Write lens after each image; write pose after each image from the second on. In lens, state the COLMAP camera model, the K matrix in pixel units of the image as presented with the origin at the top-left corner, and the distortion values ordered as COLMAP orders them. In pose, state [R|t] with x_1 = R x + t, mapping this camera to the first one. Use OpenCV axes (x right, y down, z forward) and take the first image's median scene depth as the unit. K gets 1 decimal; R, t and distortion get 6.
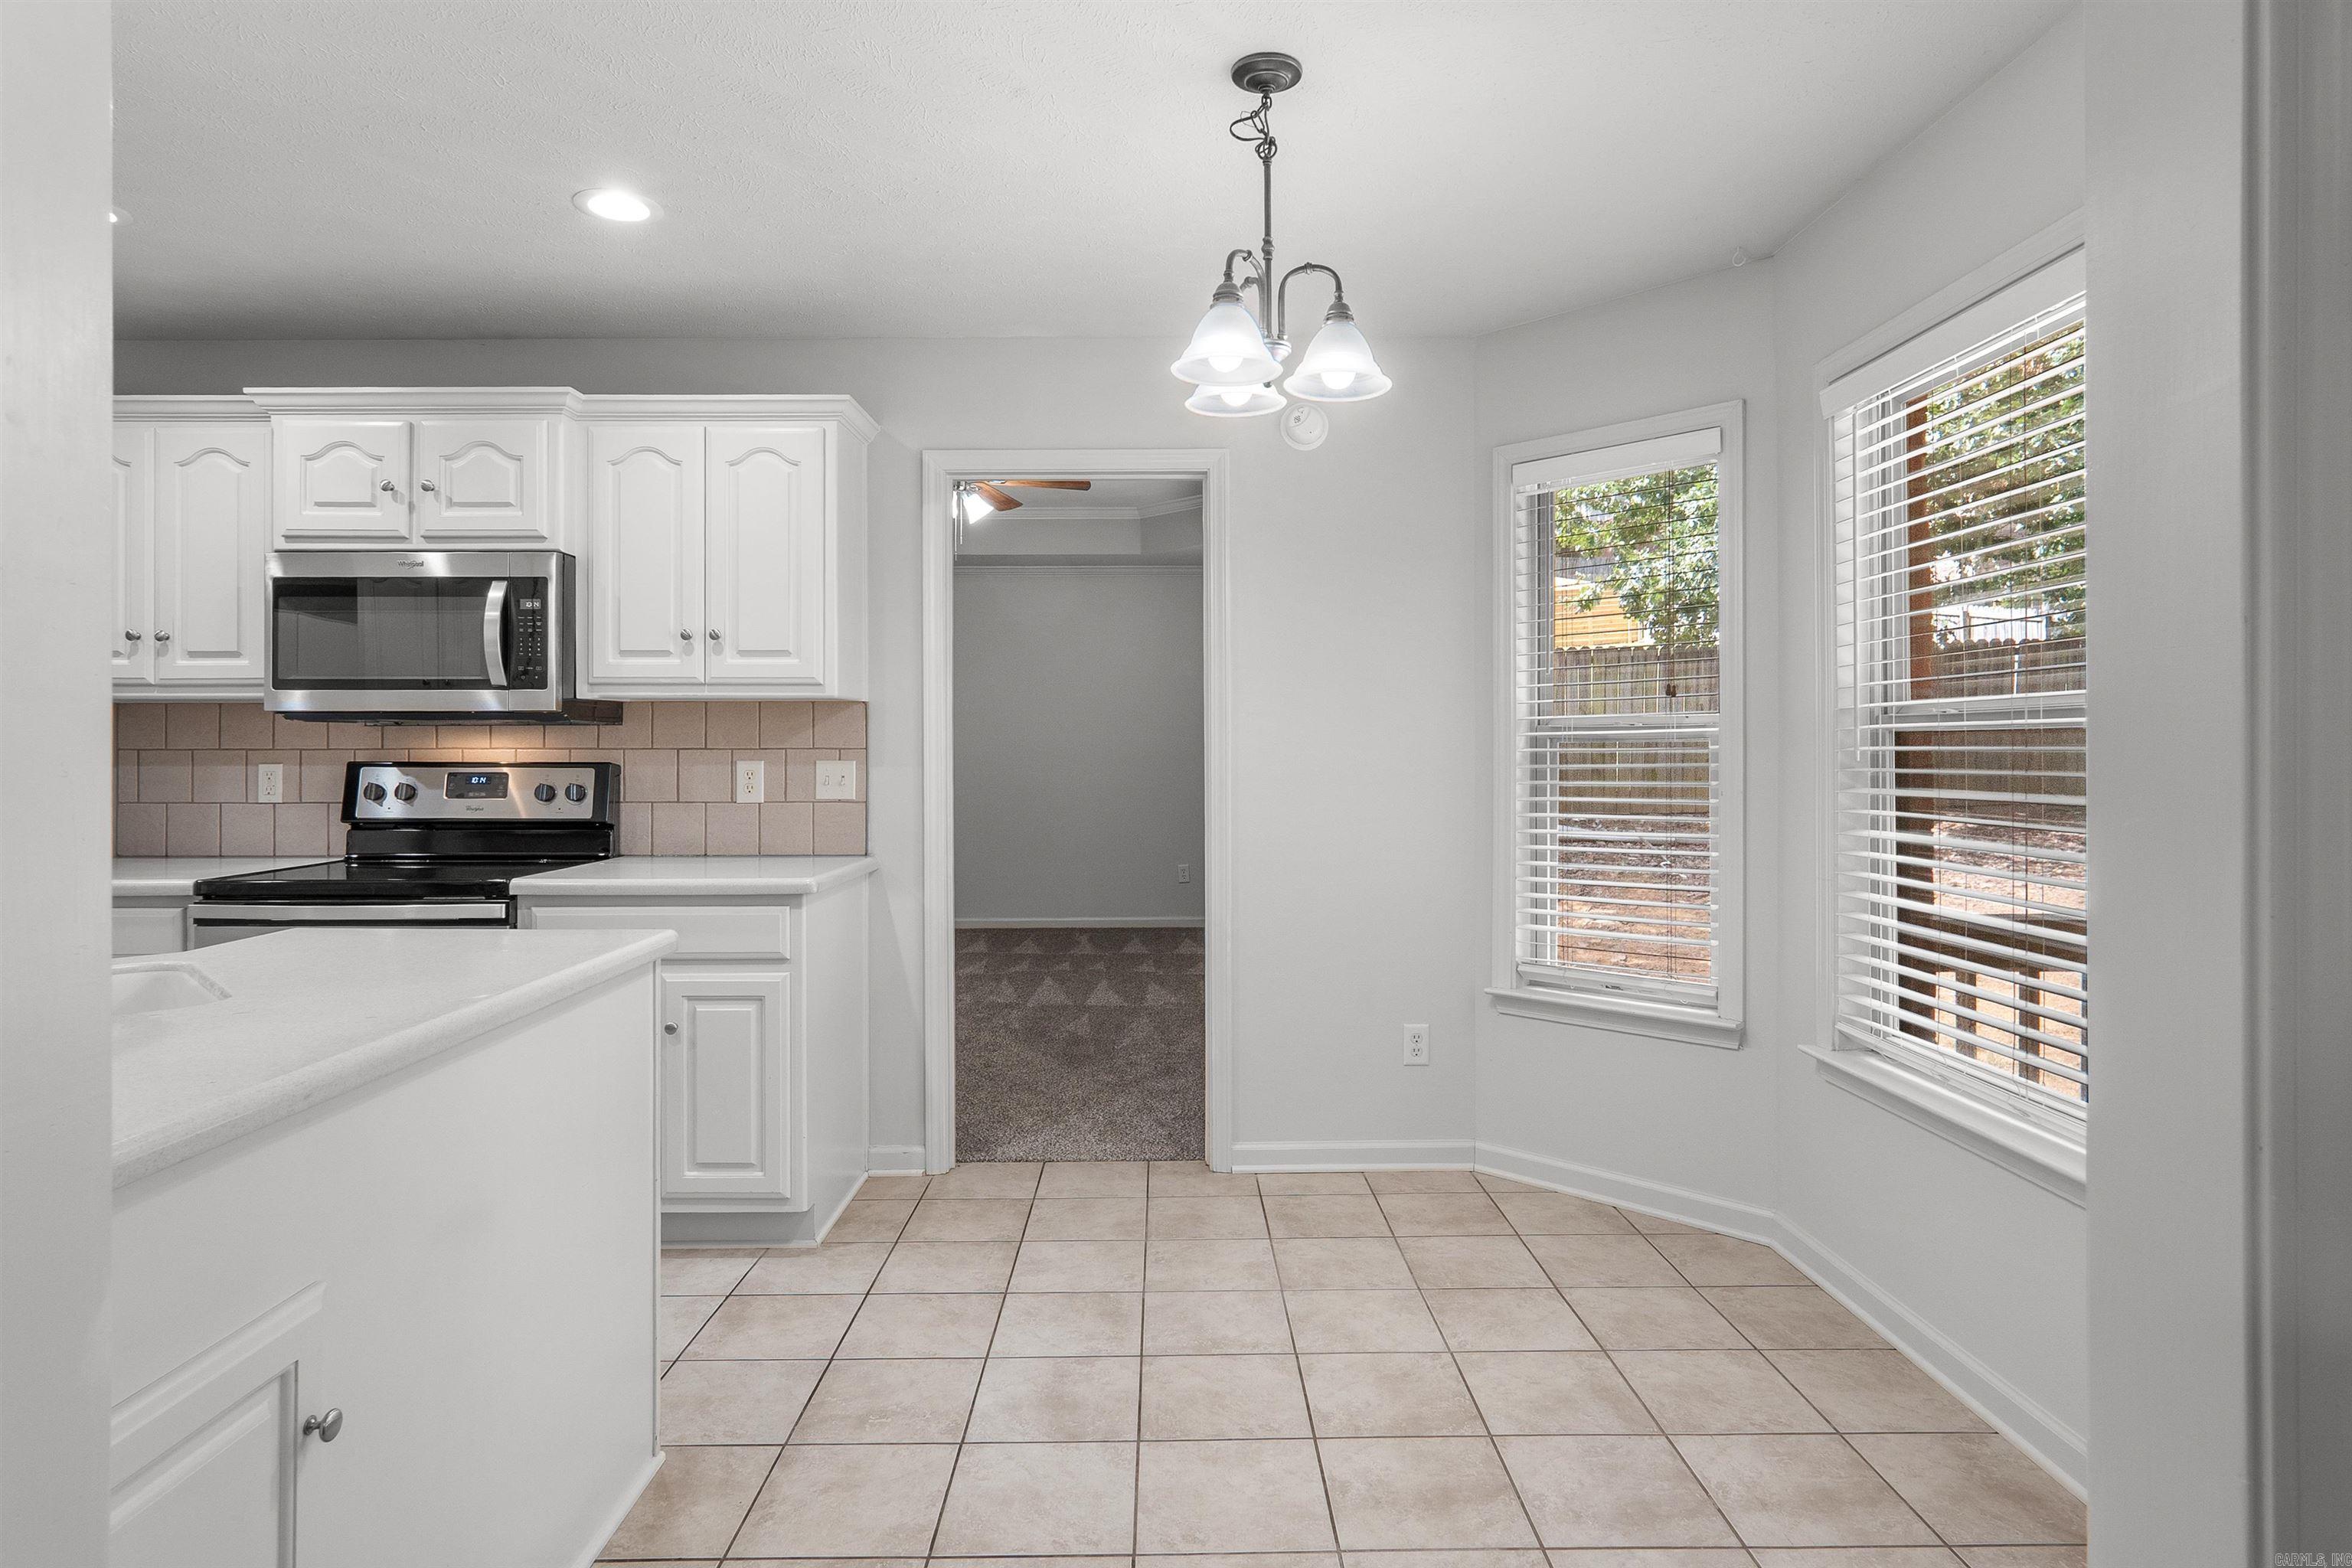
lens RADIAL K [[1257.3, 0, 1166.0], [0, 1257.3, 748.7], [0, 0, 1]] dist [-0.013769, 0.000372]
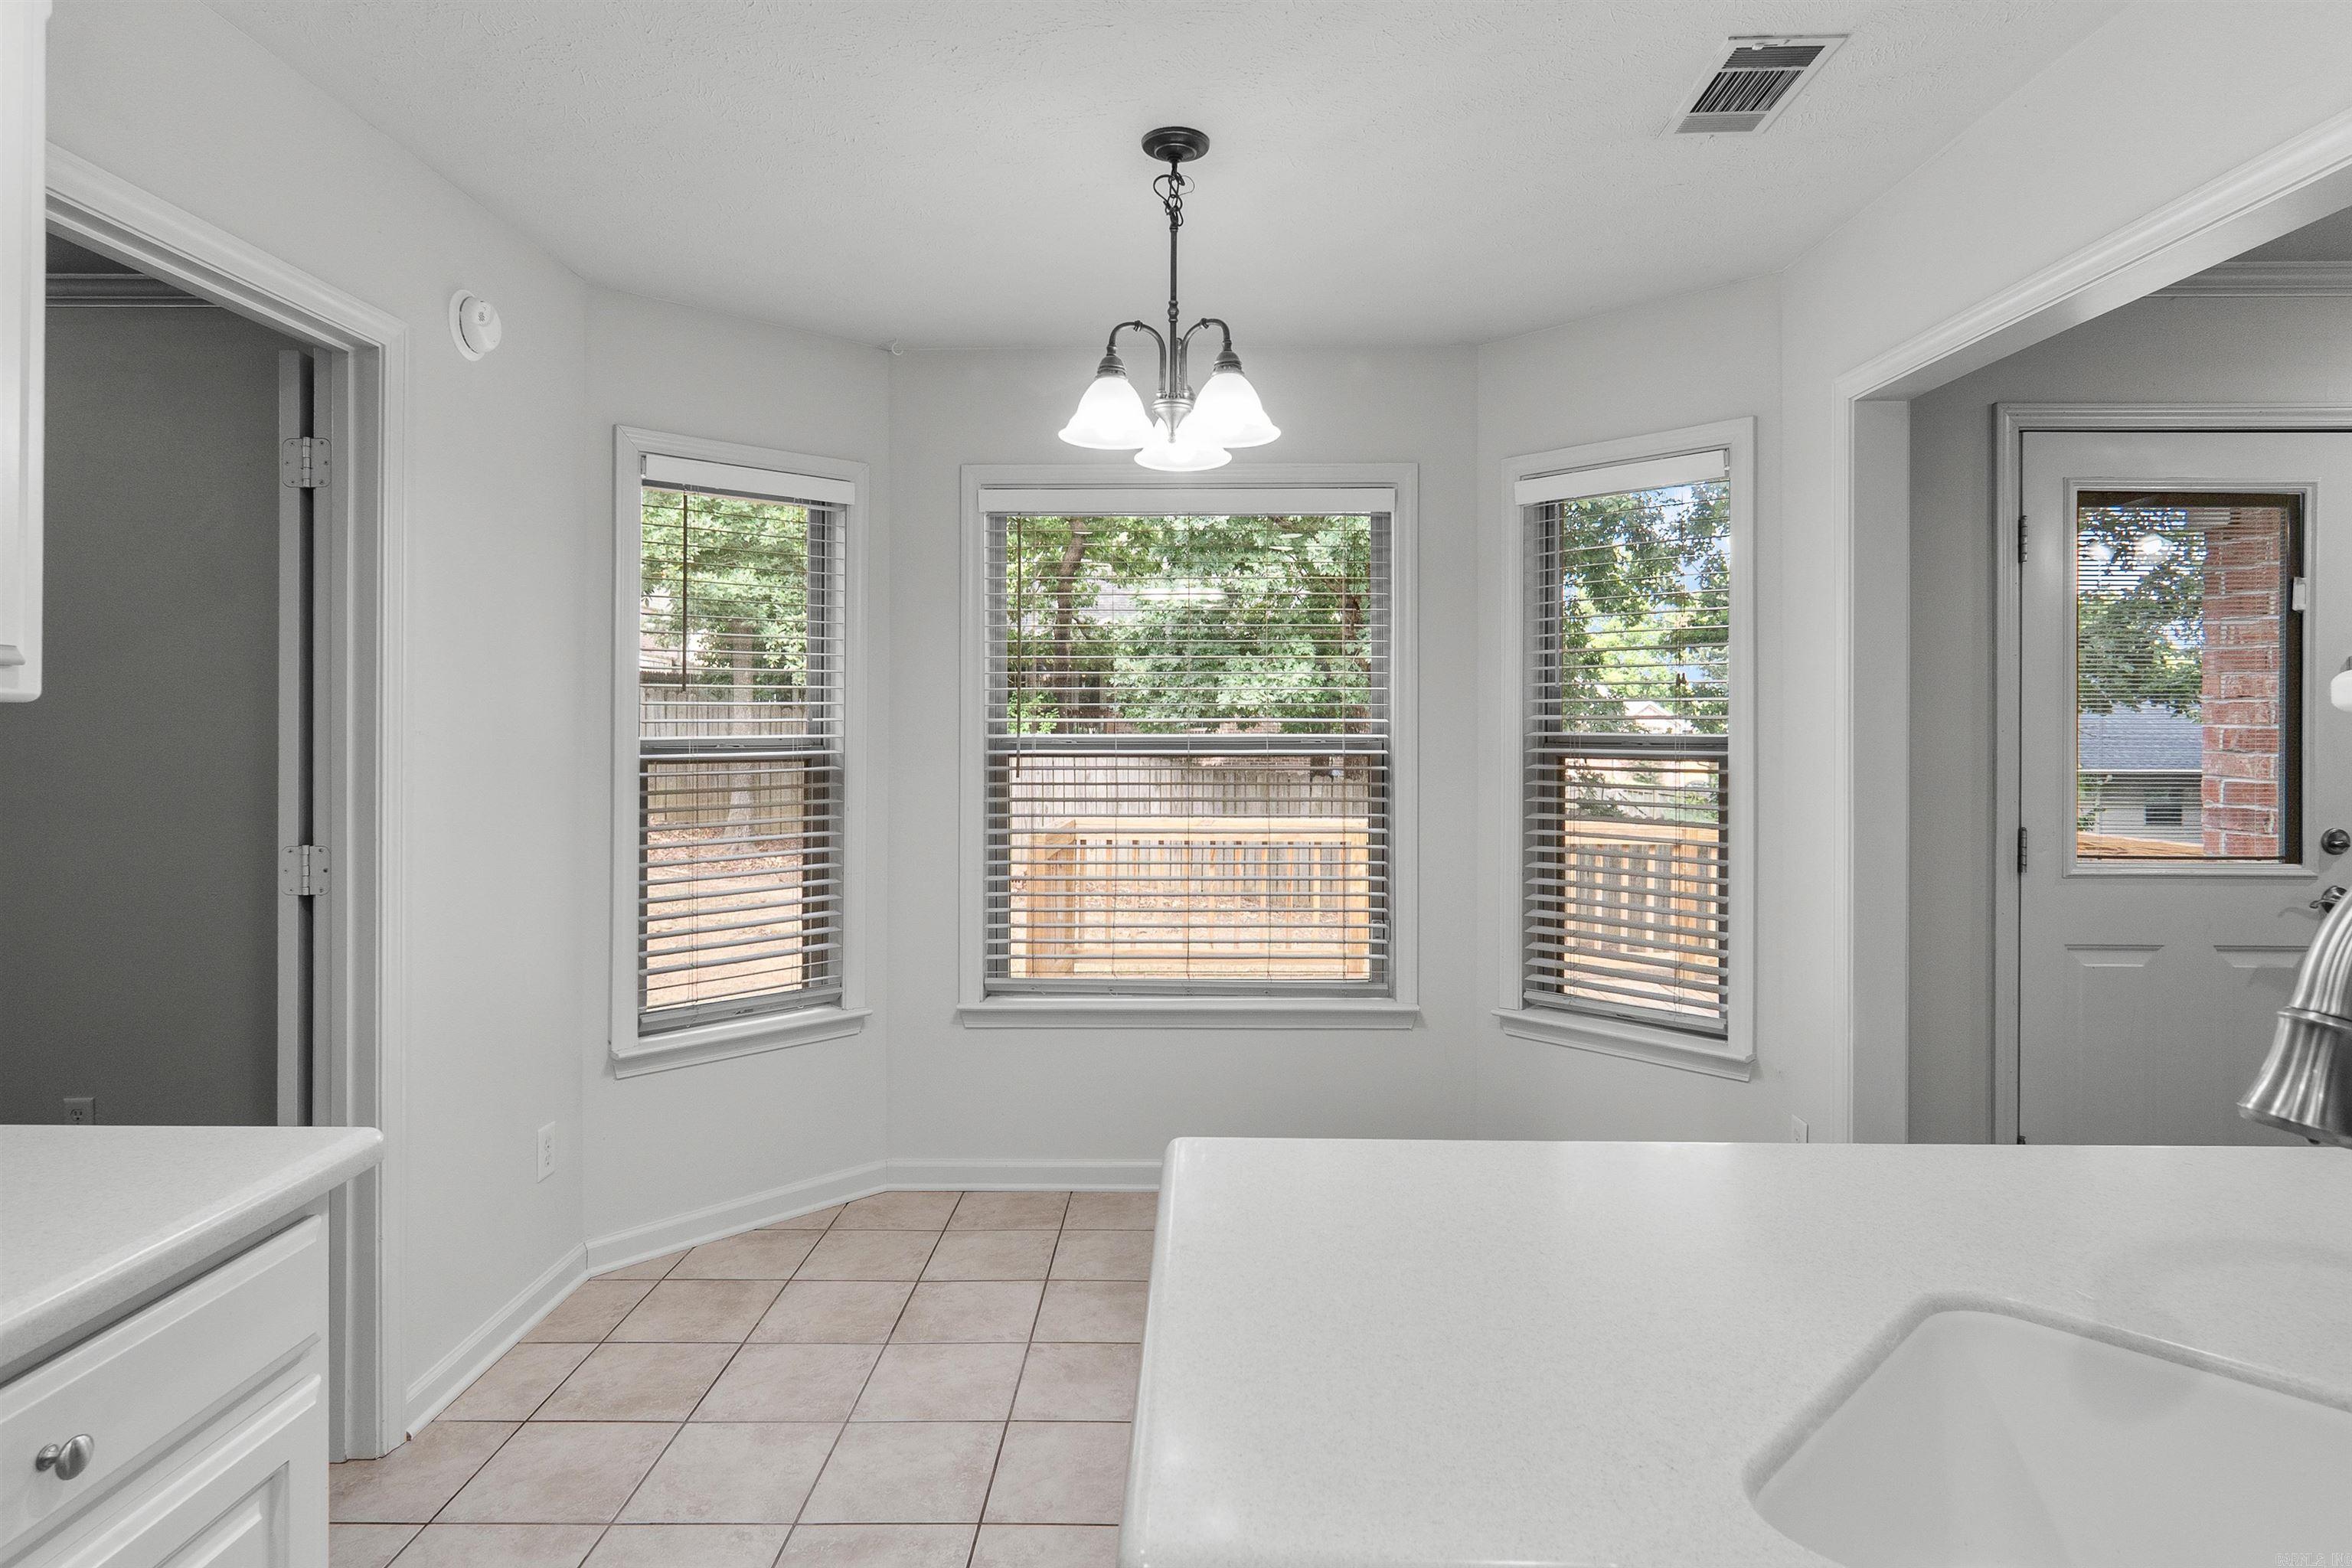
lens RADIAL K [[1277.7, 0, 1174.5], [0, 1277.7, 727.8], [0, 0, 1]] dist [-0.005306, 0.000394]
pose [[0.025154, 0.003729, 0.999677, -0.670479], [-0.000726, 0.999993, -0.003712, -0.031557], [-0.999683, -0.000633, 0.025156, 0.658664]]
